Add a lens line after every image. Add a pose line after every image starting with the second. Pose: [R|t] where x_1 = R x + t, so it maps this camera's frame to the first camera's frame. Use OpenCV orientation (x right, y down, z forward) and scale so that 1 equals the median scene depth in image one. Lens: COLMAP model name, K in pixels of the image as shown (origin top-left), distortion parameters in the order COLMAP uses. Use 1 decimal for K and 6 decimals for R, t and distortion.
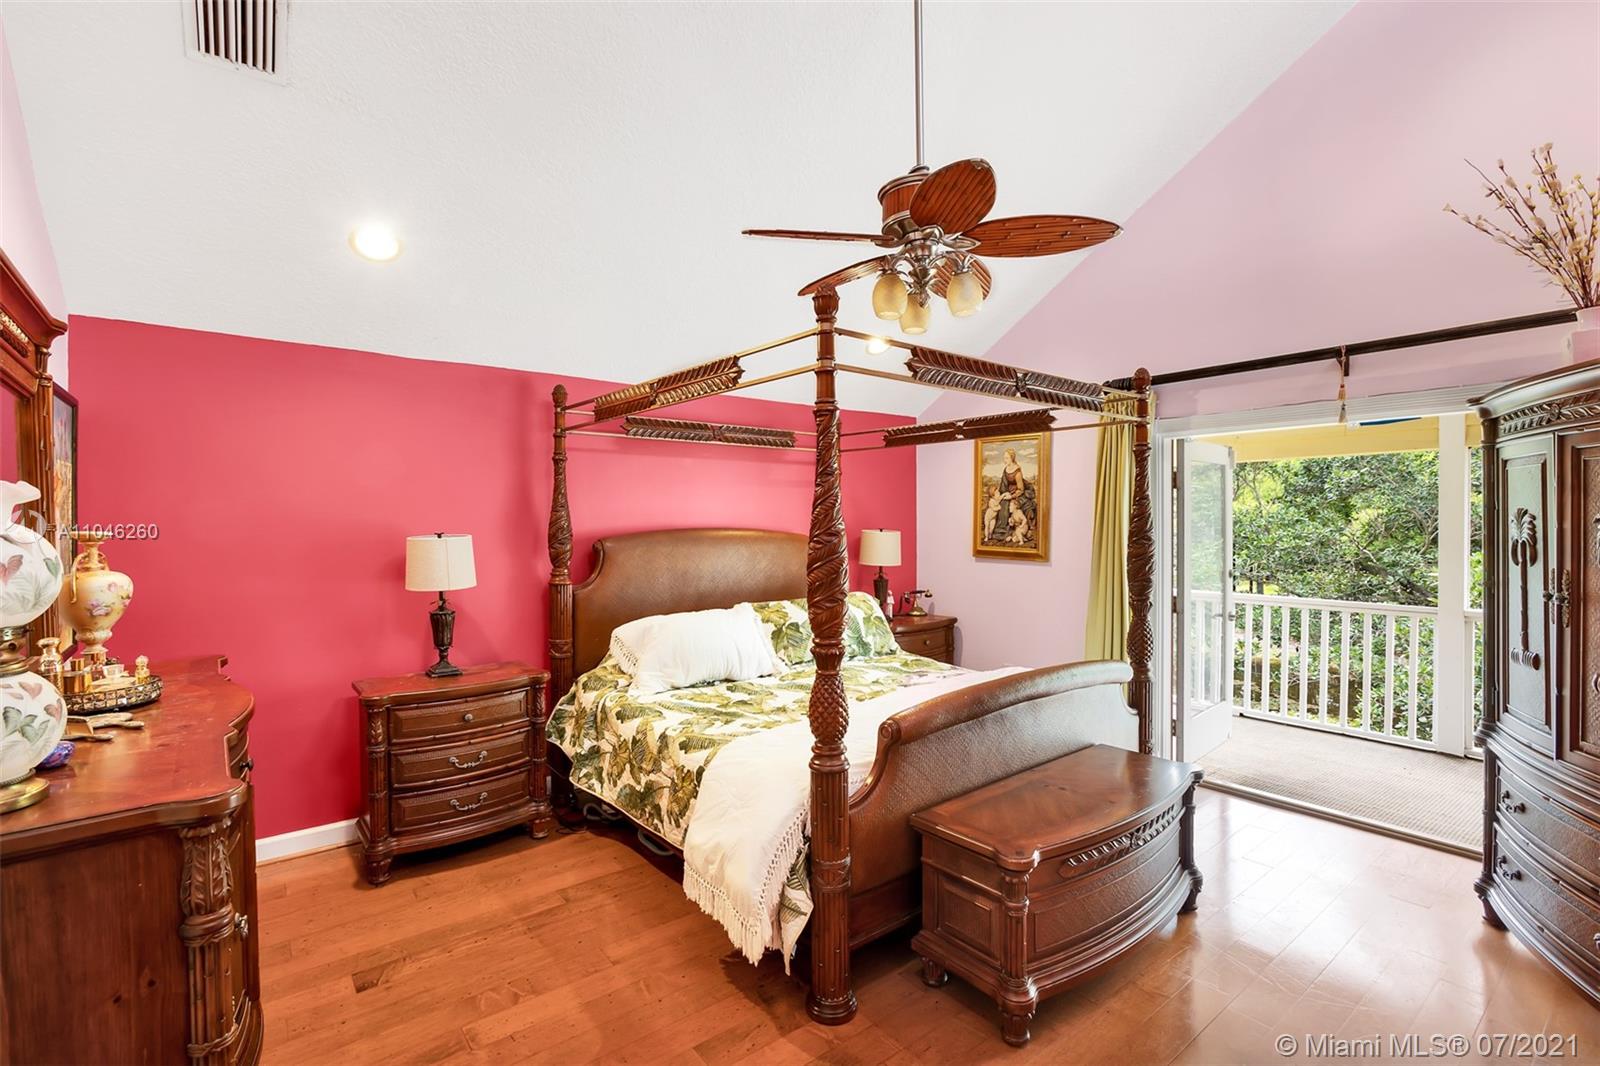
lens RADIAL K [[734.2, 0, 799.8], [0, 734.2, 531.4], [0, 0, 1]] dist [-0.000607, -0.000107]
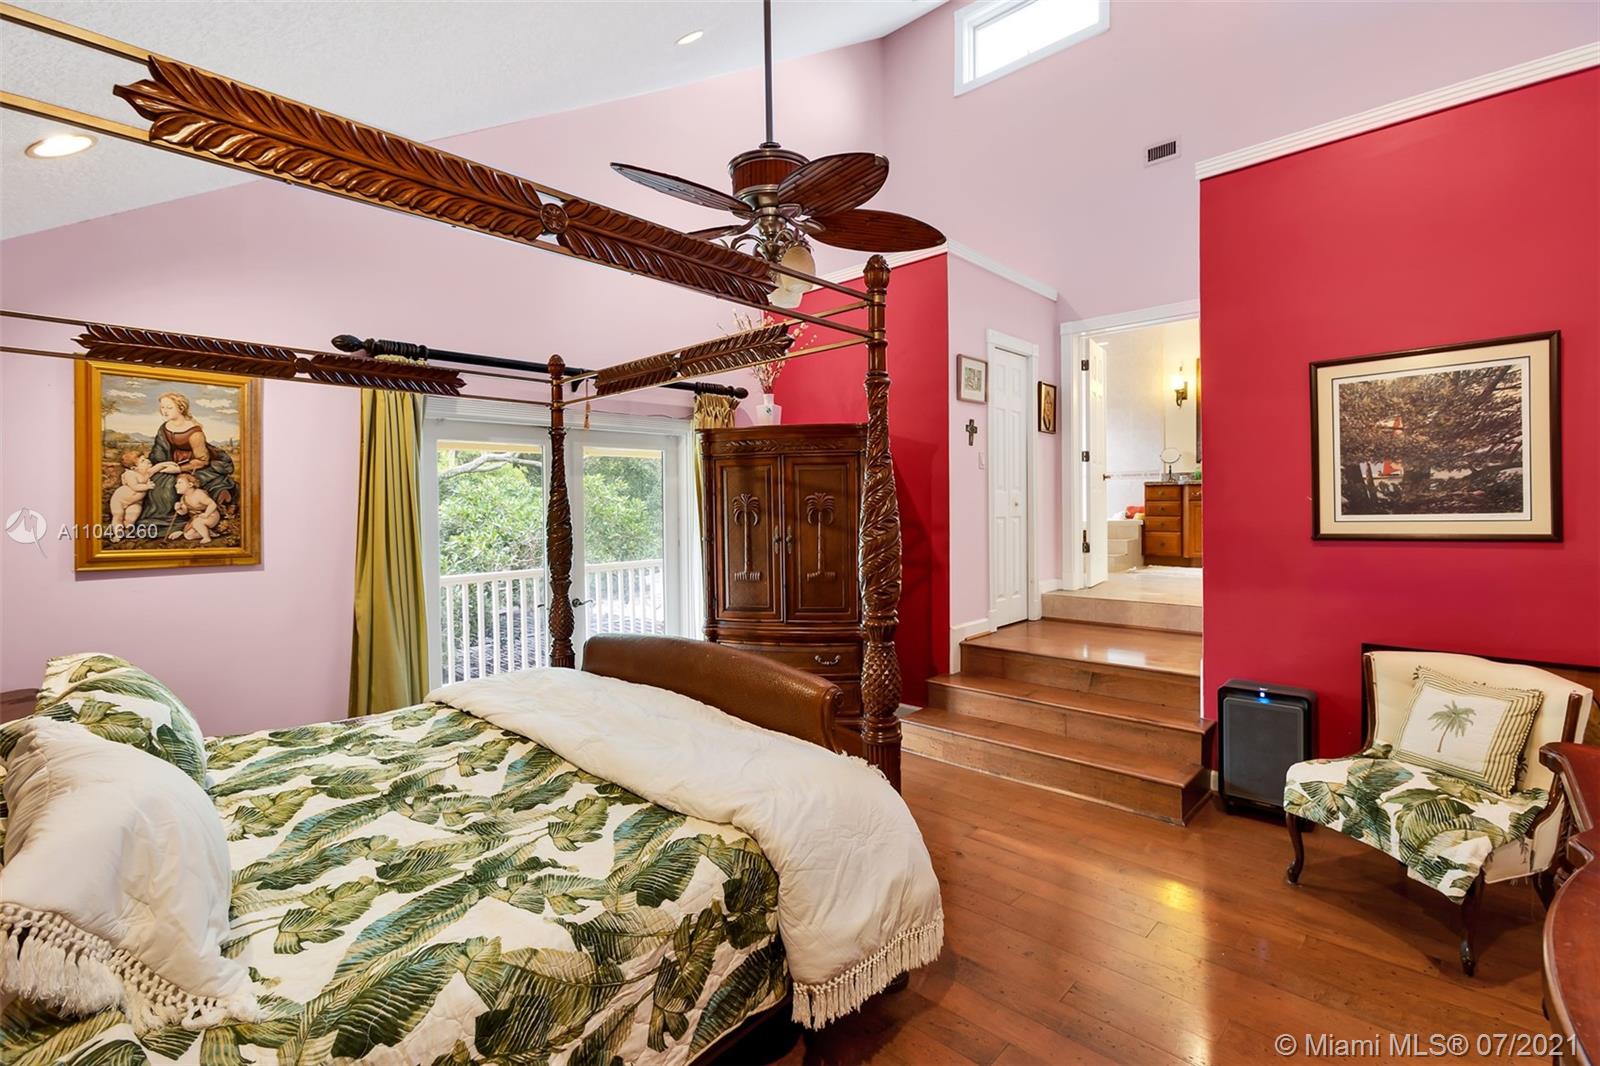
lens RADIAL K [[734.2, 0, 804.7], [0, 734.2, 505.9], [0, 0, 1]] dist [-0.000607, -0.000107]
pose [[-0.135053, 0.002652, 0.990835, -0.421832], [0.027879, 0.999611, 0.001124, -0.000653], [-0.990446, 0.027775, -0.135074, 0.554450]]
